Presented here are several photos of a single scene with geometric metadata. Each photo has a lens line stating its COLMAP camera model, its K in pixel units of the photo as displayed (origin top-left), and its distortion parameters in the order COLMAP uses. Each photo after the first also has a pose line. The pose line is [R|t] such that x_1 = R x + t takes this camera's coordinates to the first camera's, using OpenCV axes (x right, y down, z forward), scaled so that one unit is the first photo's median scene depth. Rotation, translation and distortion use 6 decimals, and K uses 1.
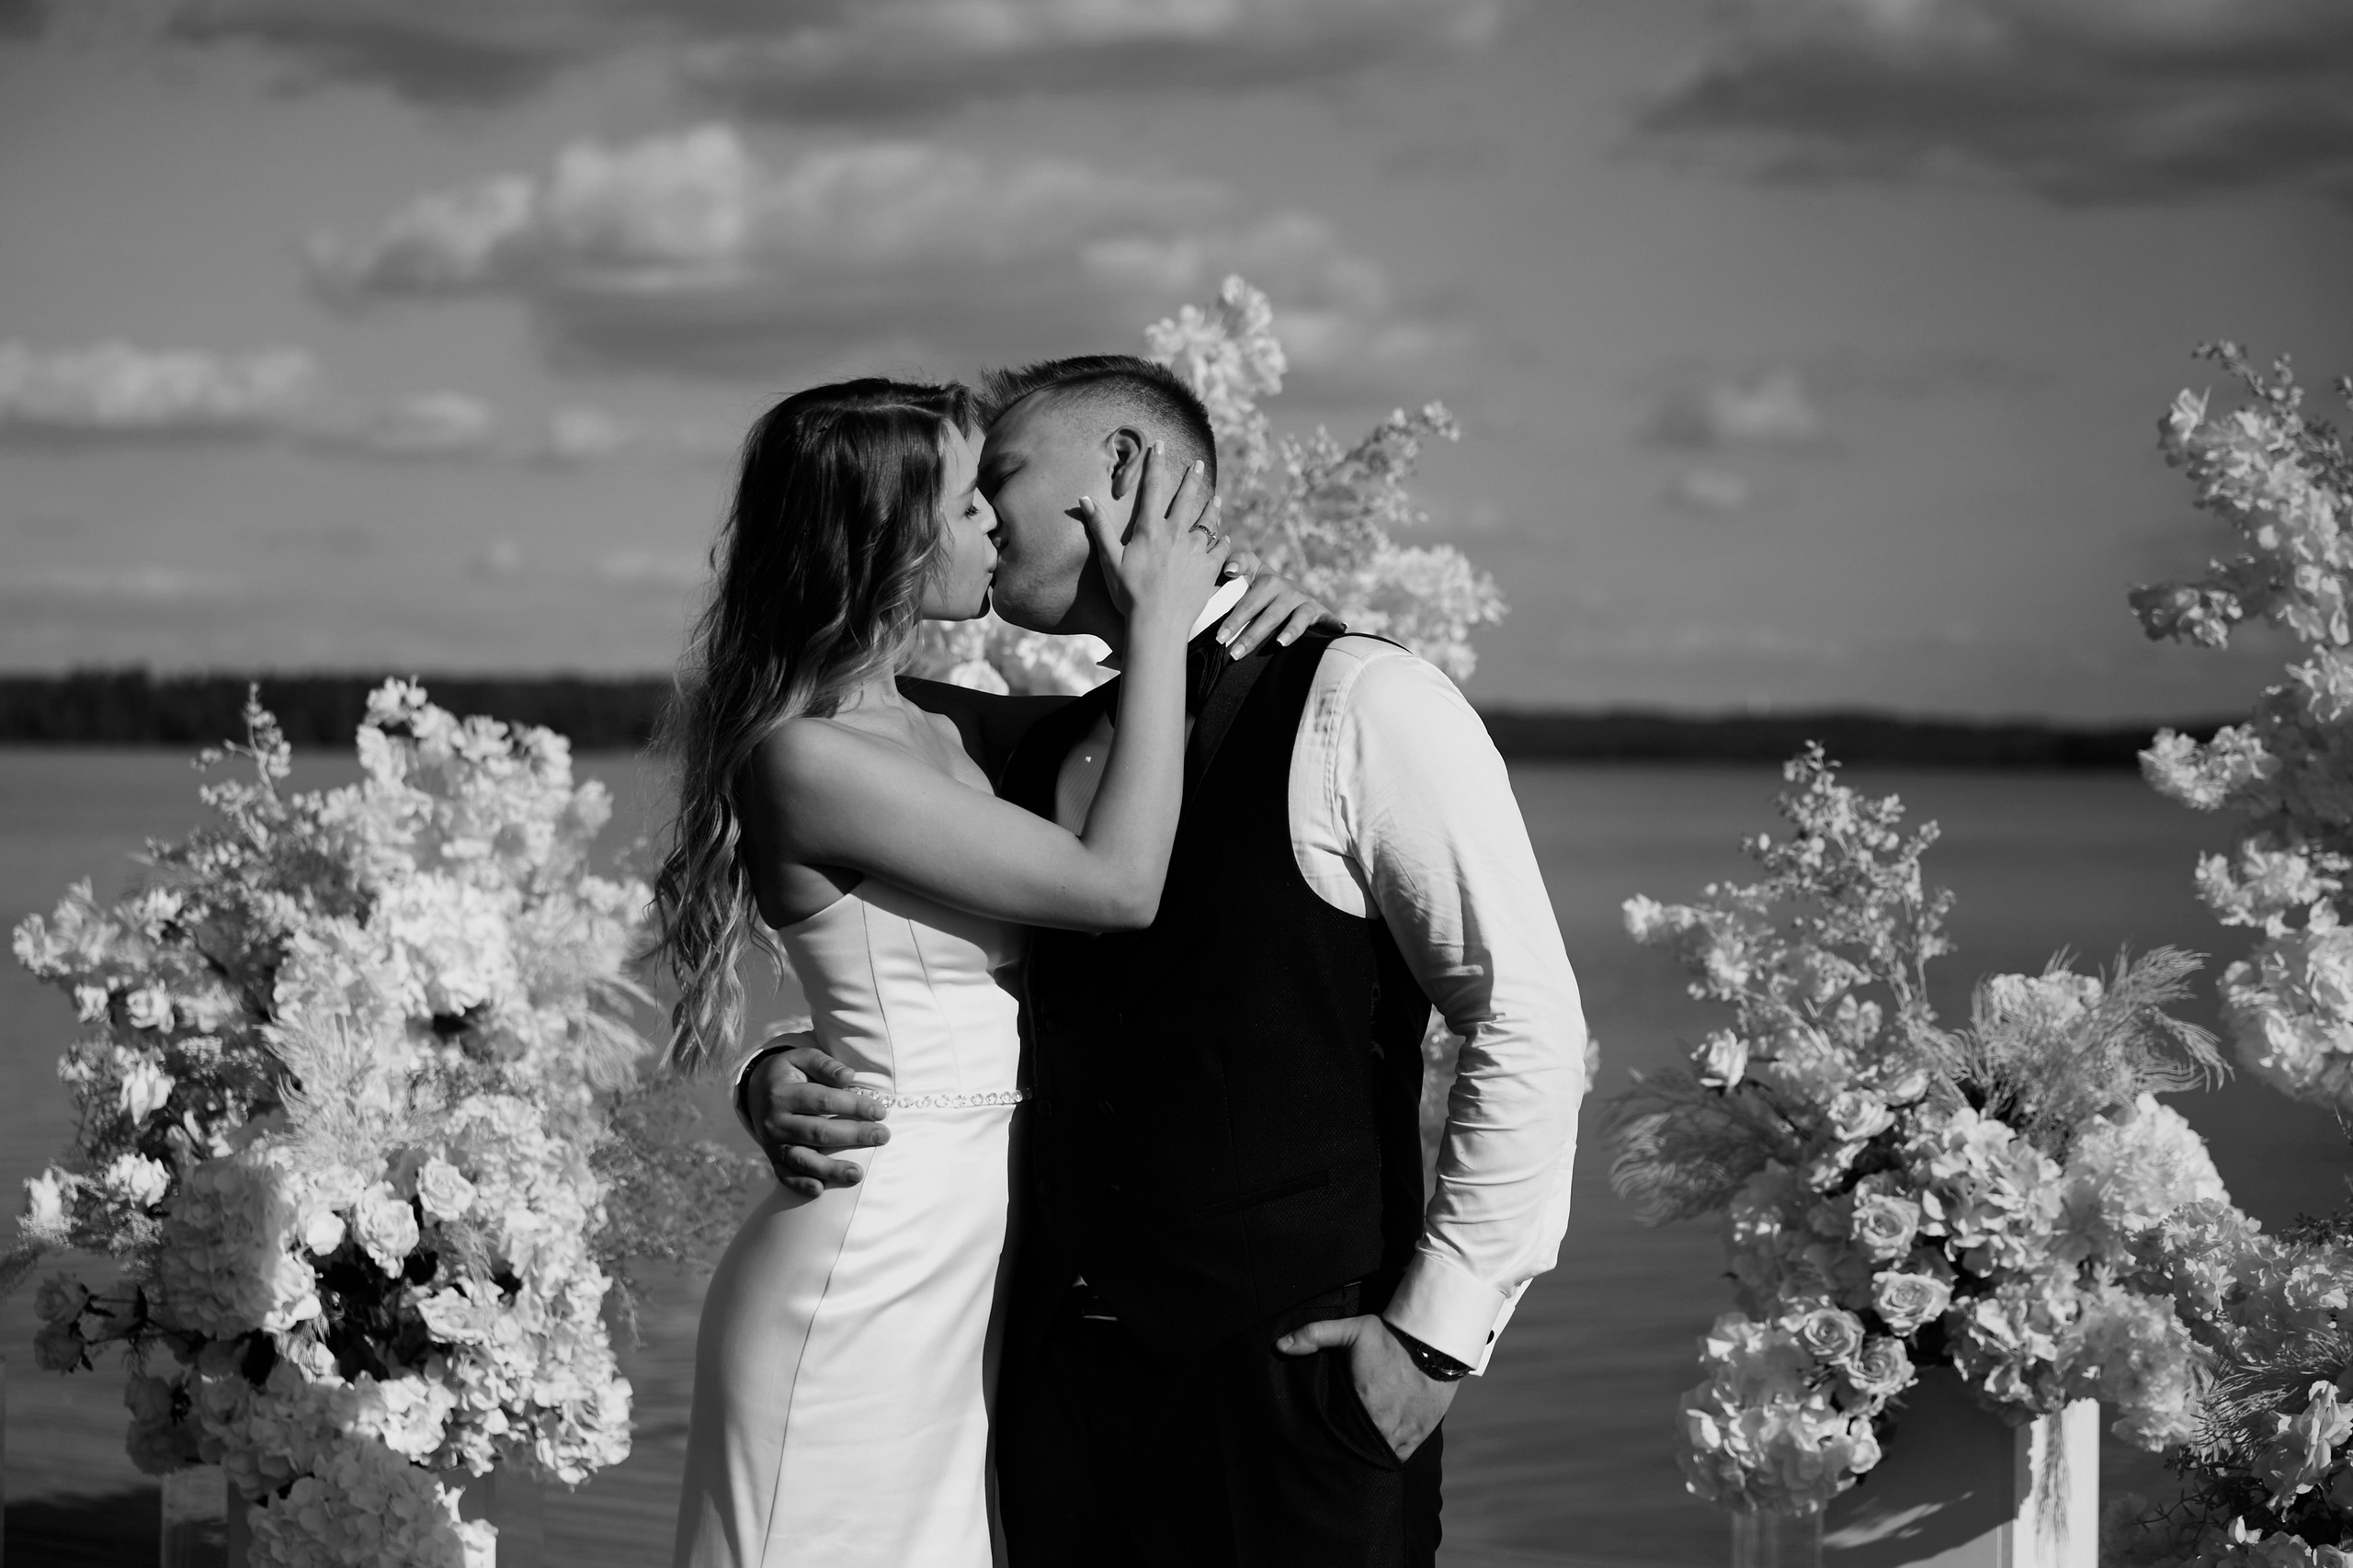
lens RADIAL K [[4931.7, 0, 1172.0], [0, 4931.7, 816.8], [0, 0, 1]] dist [-0.010024, 0.000000]
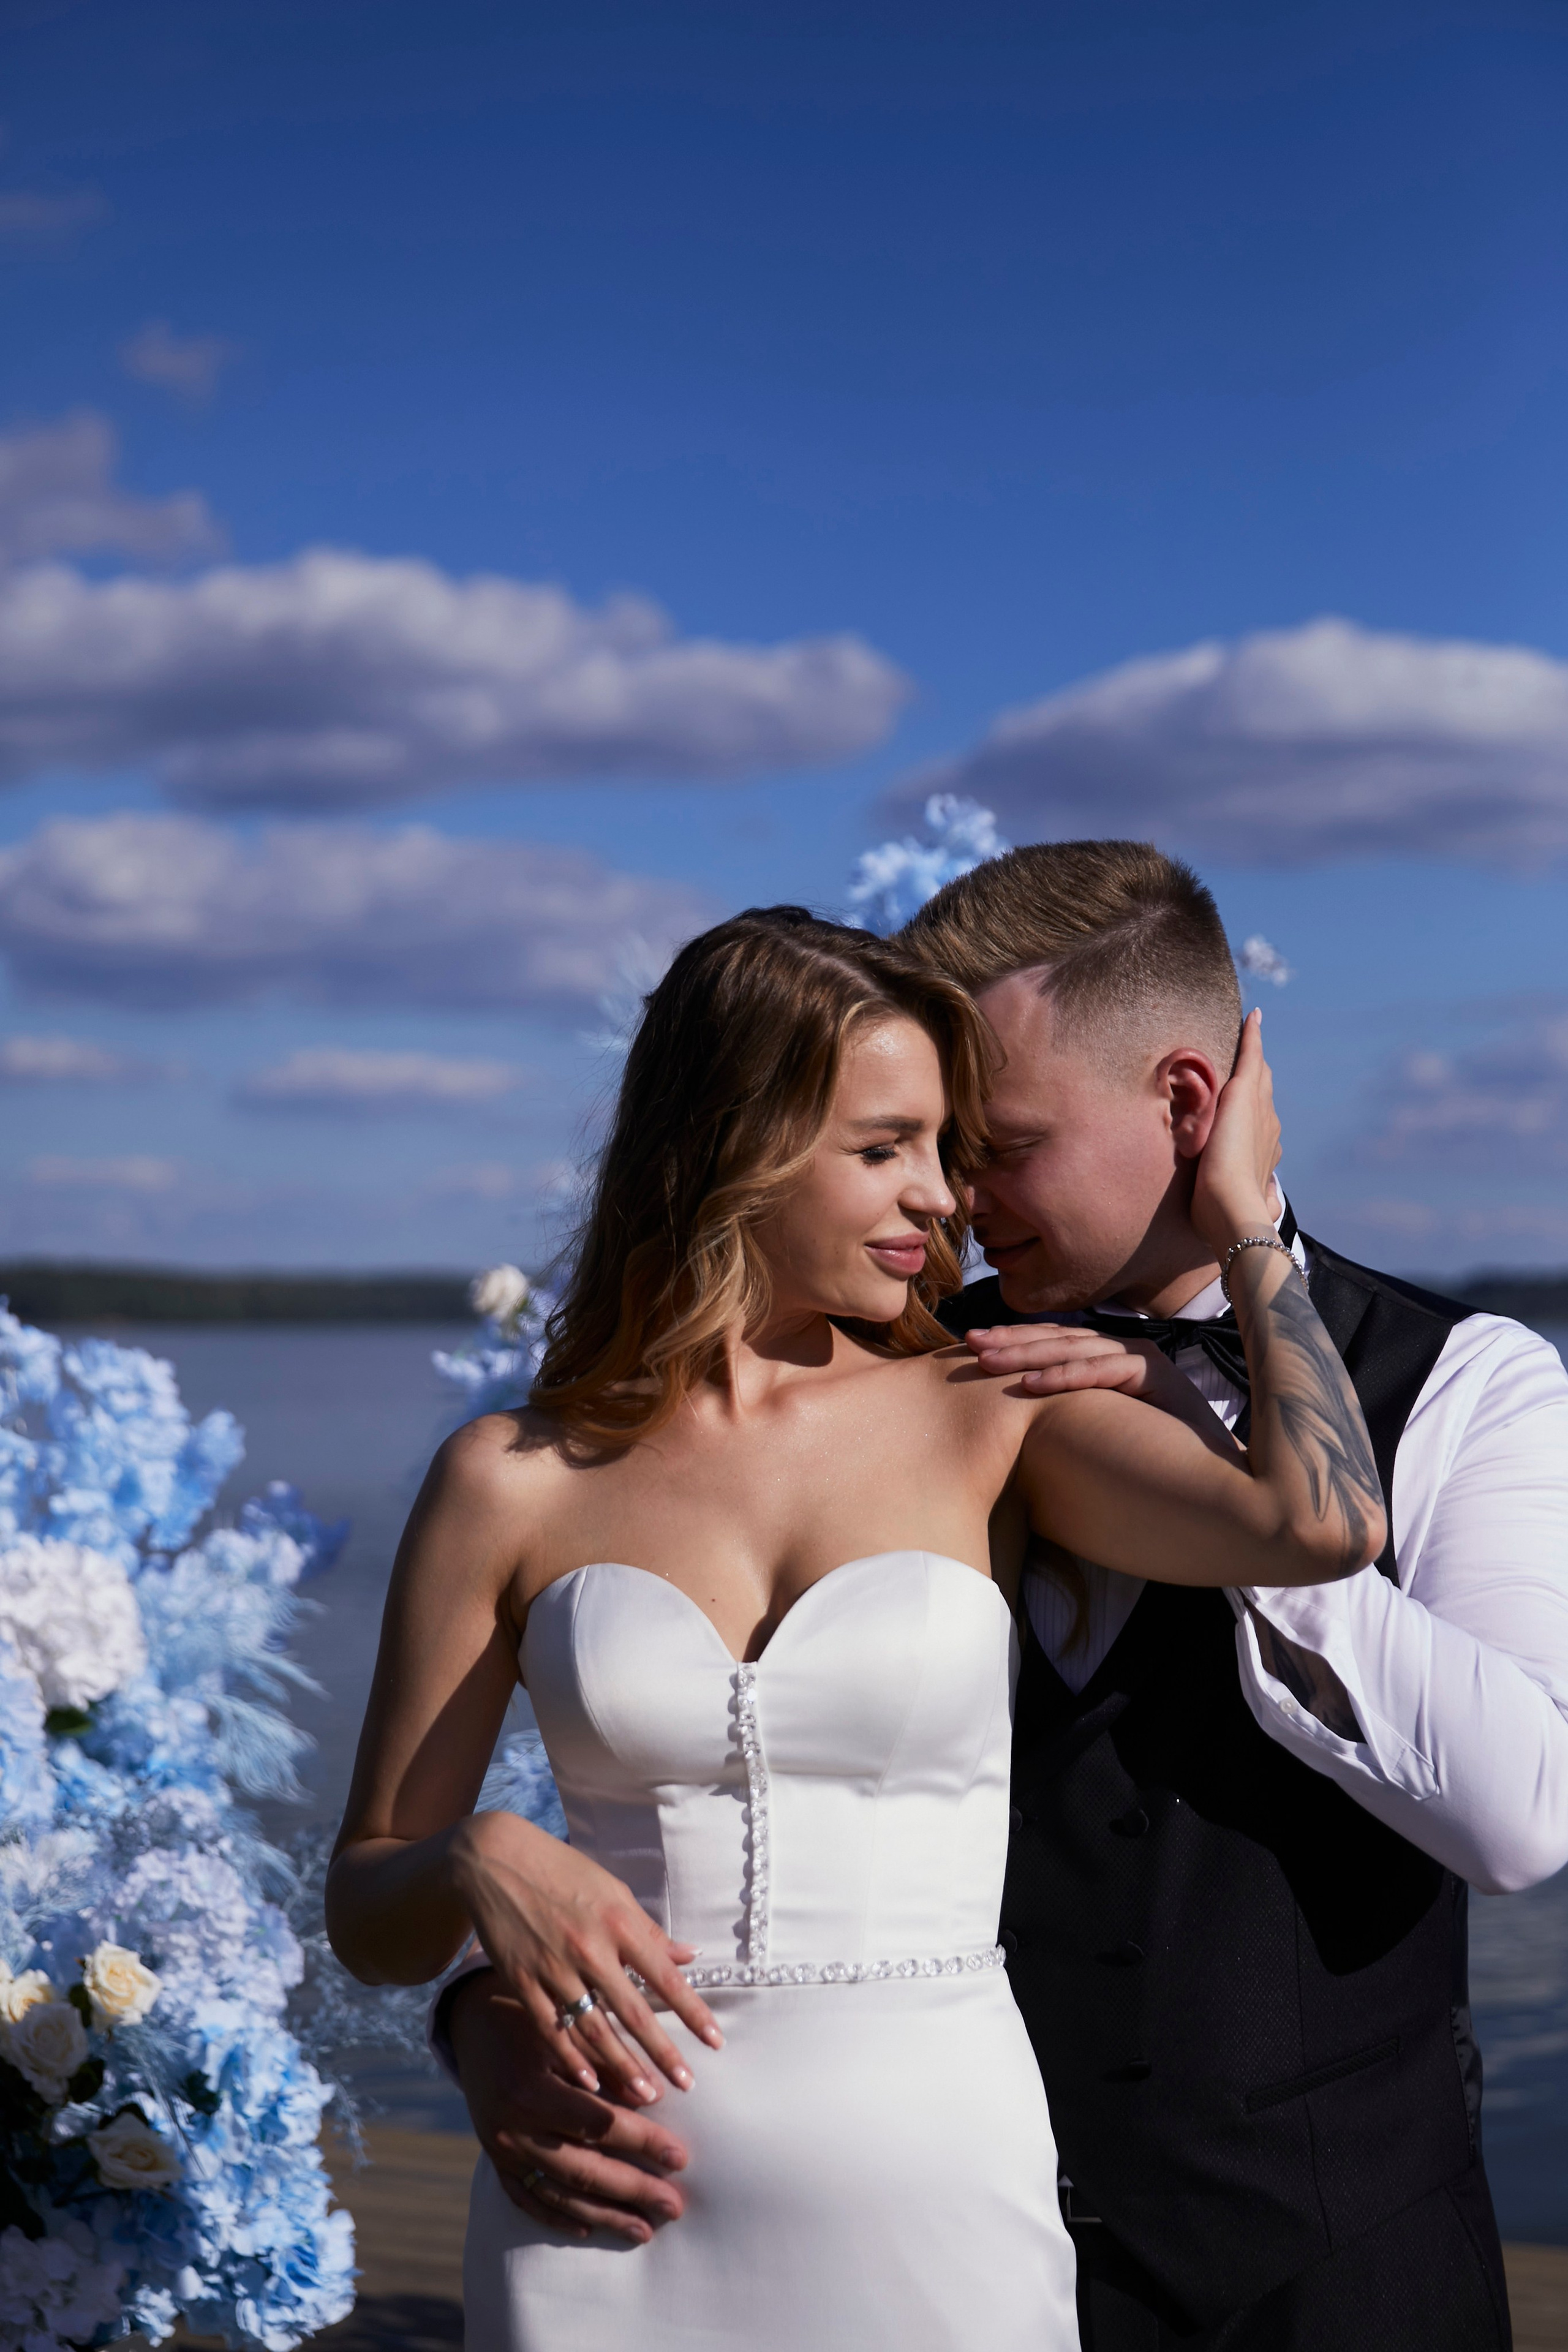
lens RADIAL K [[4077.0, 0, 796.4], [0, 4077.0, 1180.0], [0, 0, 1]] dist [-0.031855, 0.000000]
pose [[0.996342, -0.010419, 0.084819, -0.095199], [0.014276, 0.998885, -0.045000, -0.017779], [-0.084256, 0.046046, 0.995380, 0.361728]]
